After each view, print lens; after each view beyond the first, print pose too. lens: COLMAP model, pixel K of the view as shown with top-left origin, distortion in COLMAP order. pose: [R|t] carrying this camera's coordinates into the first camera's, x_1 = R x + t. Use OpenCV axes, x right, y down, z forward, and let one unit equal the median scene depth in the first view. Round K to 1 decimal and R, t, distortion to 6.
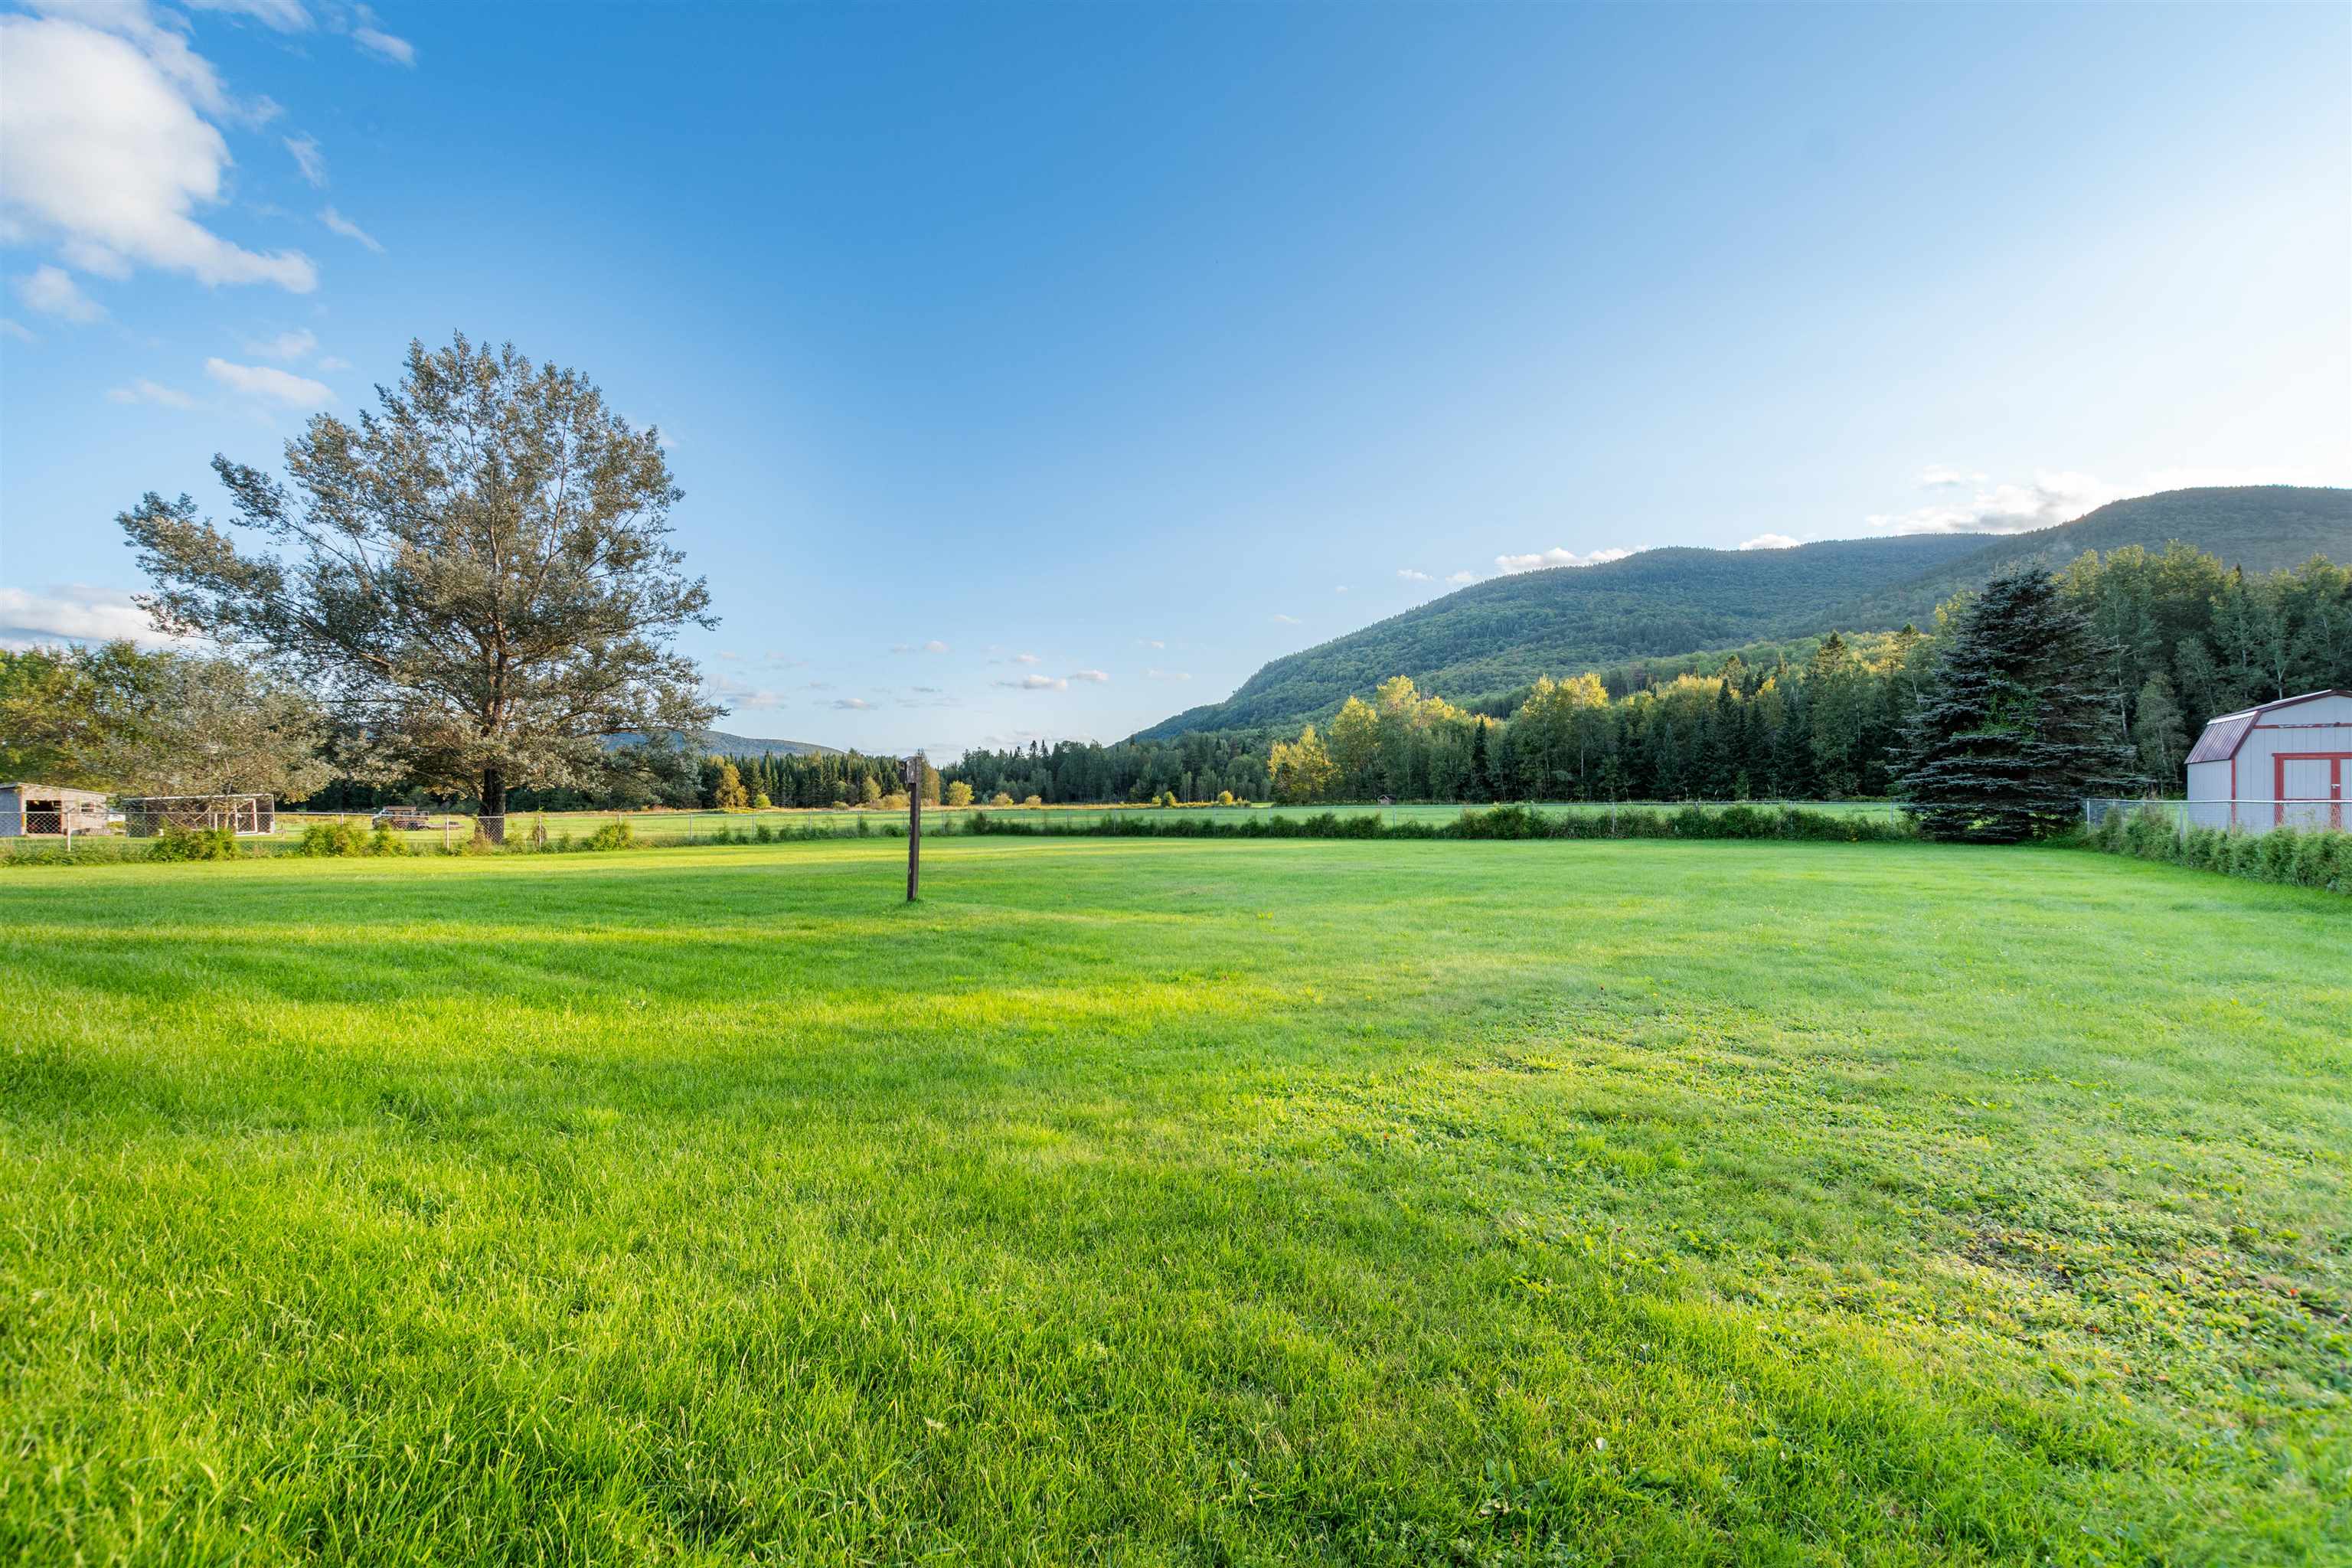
lens RADIAL K [[1028.2, 0, 1181.2], [0, 1028.2, 777.5], [0, 0, 1]] dist [0.015376, 0.000030]
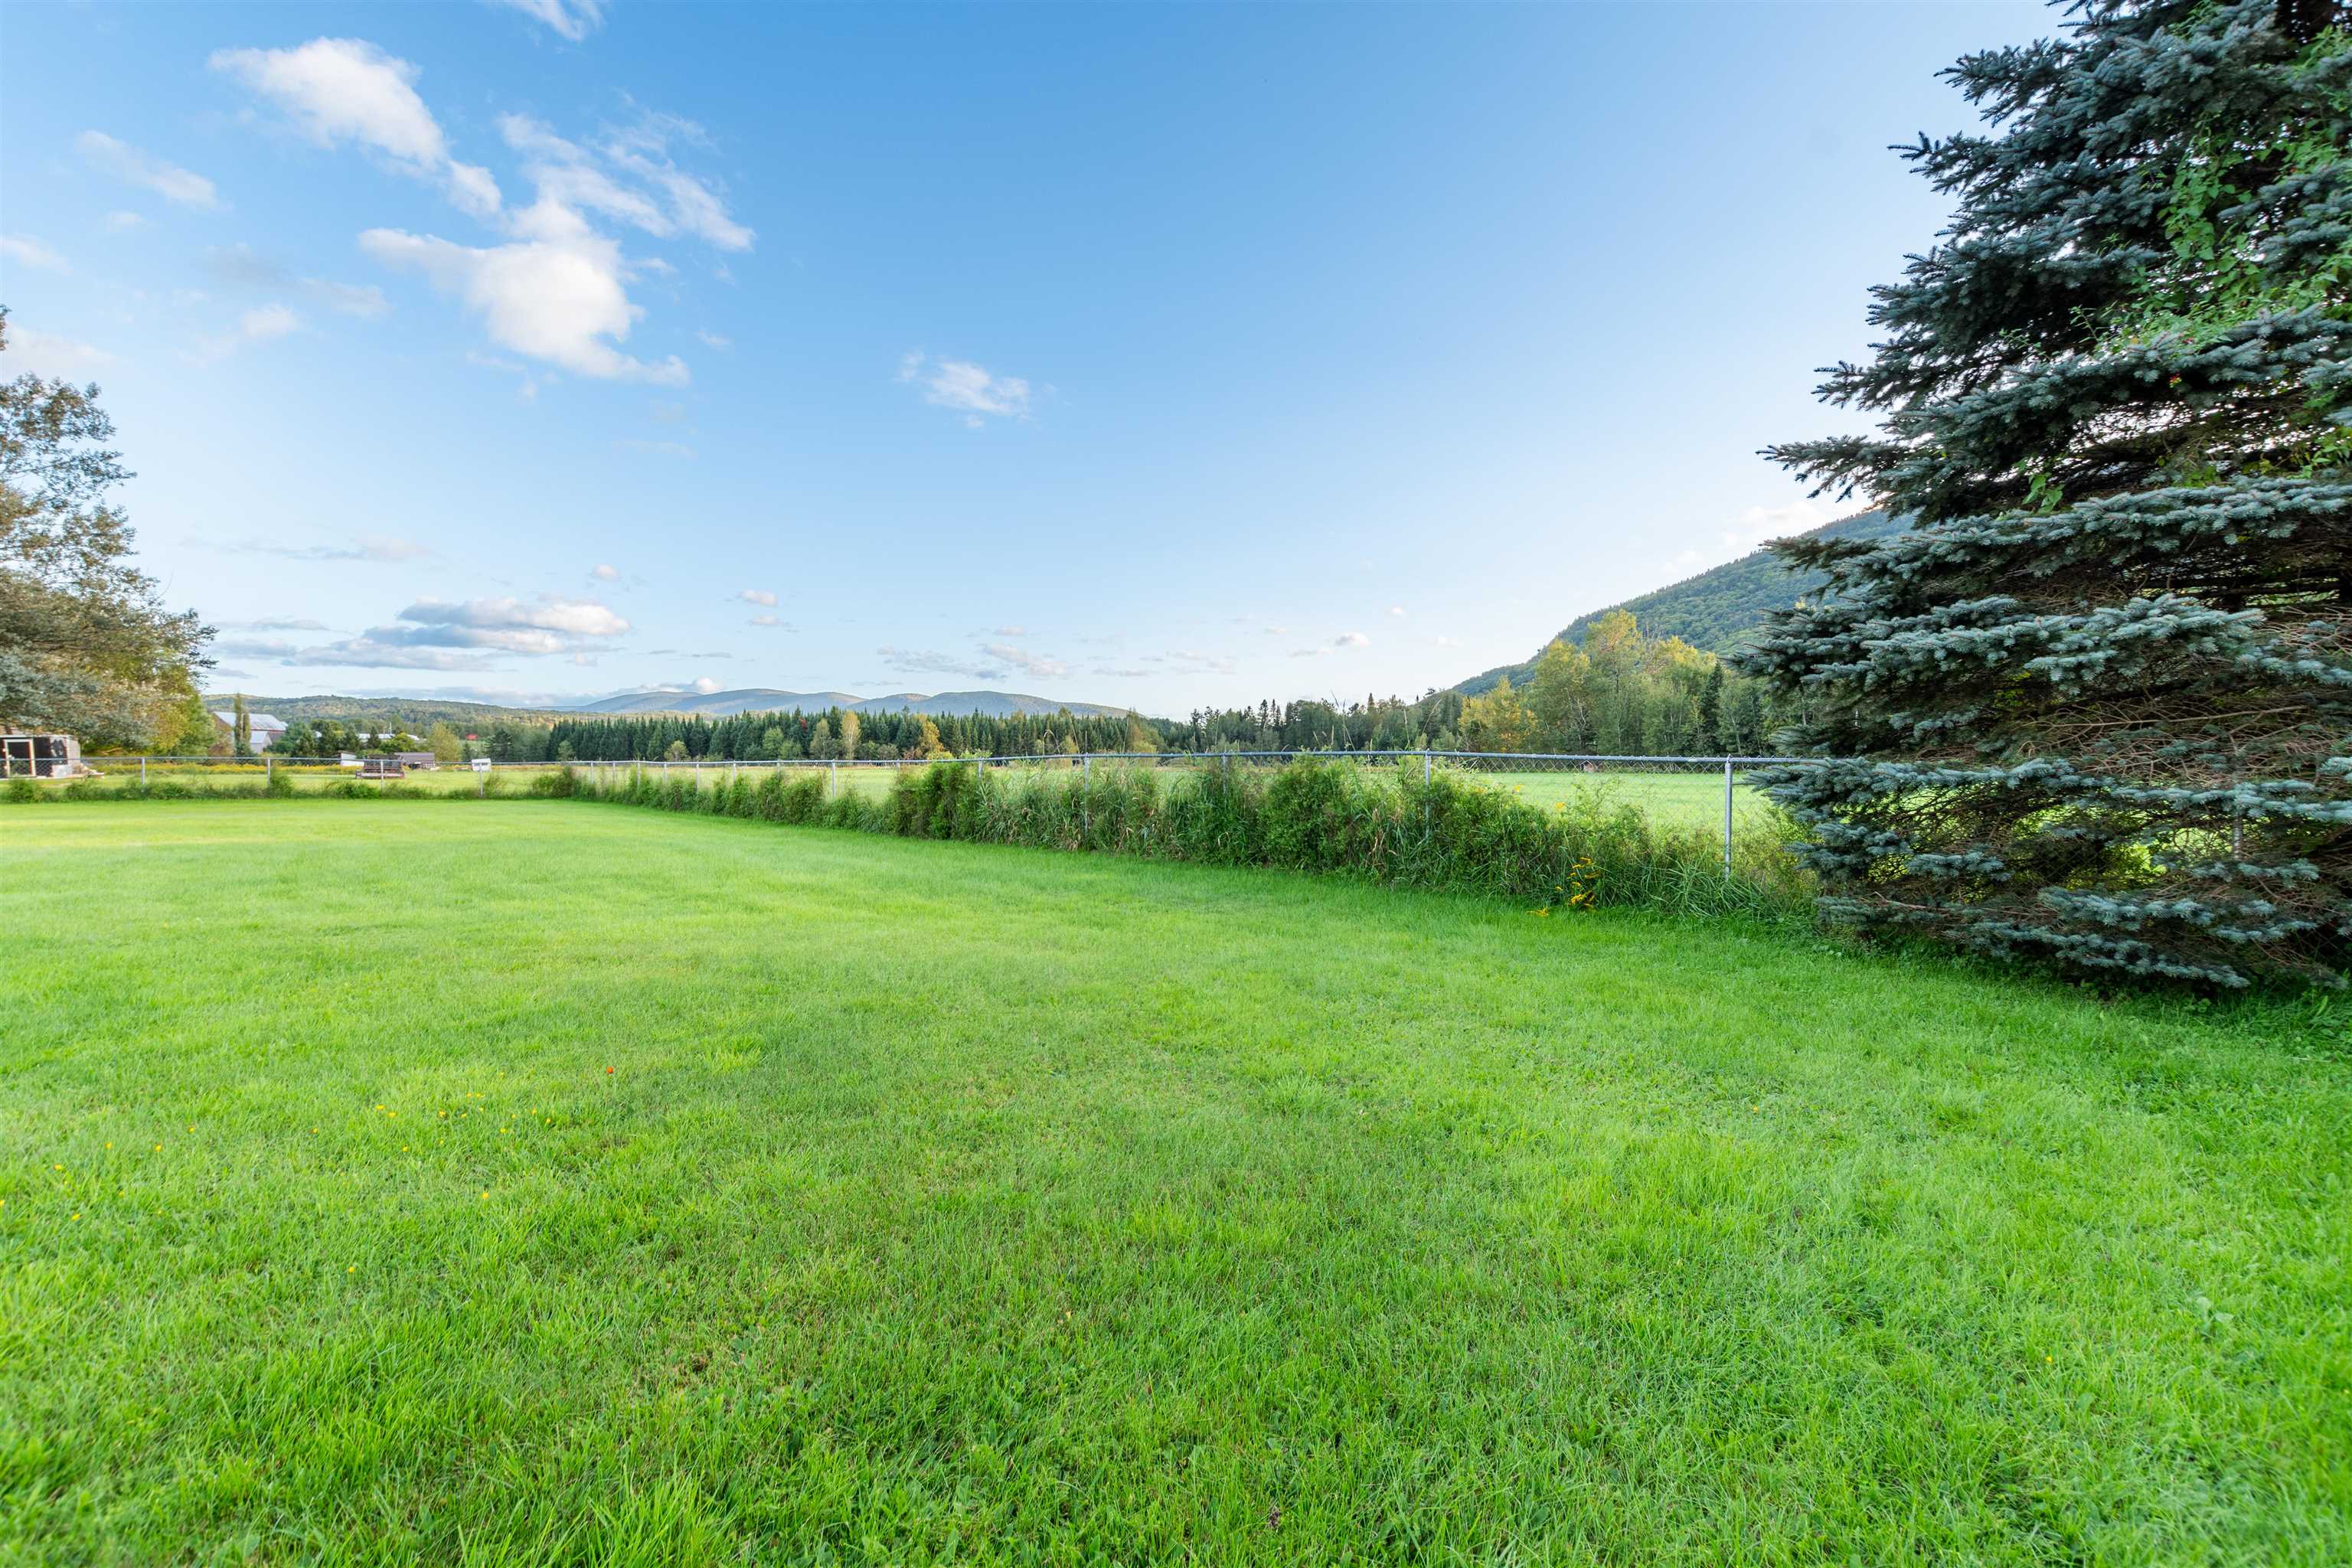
lens RADIAL K [[1048.3, 0, 1176.0], [0, 1048.3, 784.0], [0, 0, 1]] dist [0.003036, 0.000365]
pose [[0.960126, 0.020923, -0.278784, 0.152898], [-0.009586, 0.999073, 0.041967, 0.005483], [0.279404, -0.037621, 0.959436, 0.176851]]
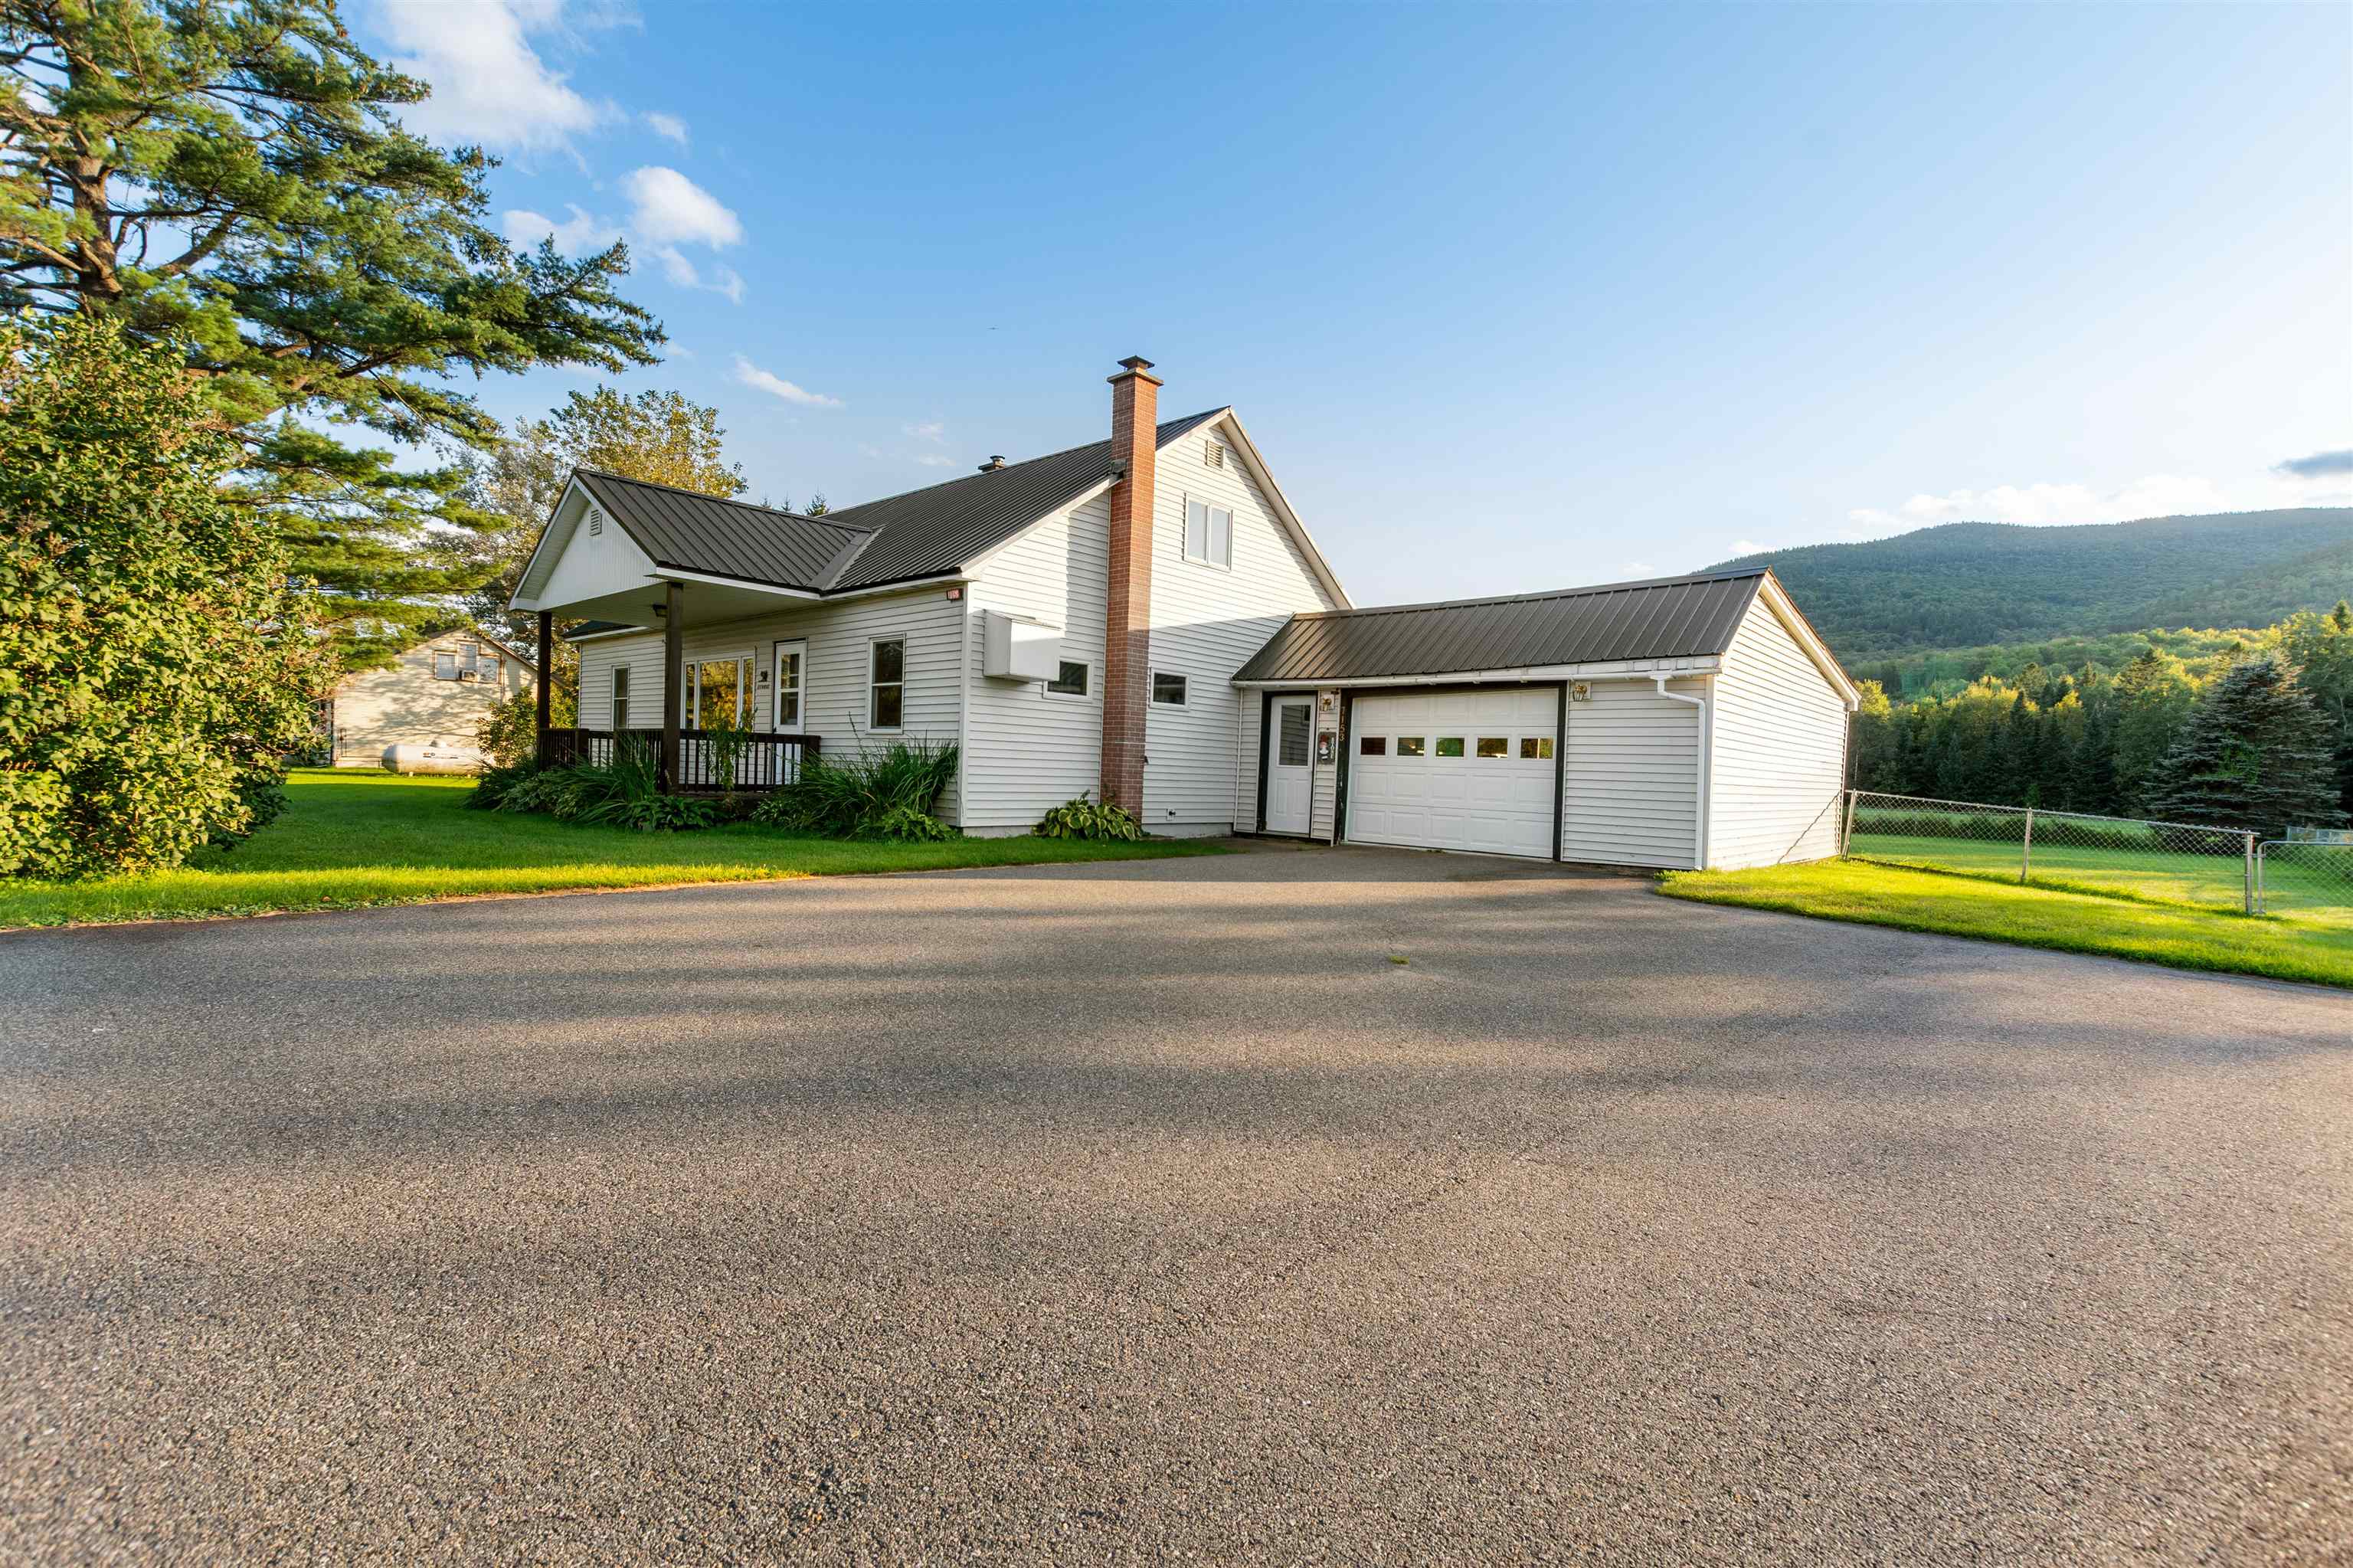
lens RADIAL K [[1027.4, 0, 1176.5], [0, 1027.4, 784.0], [0, 0, 1]] dist [0.000906, -0.000399]
pose [[0.978905, 0.051686, -0.197668, -0.077893], [-0.045458, 0.998320, 0.035921, -0.004120], [0.199193, -0.026178, 0.979611, -0.150886]]
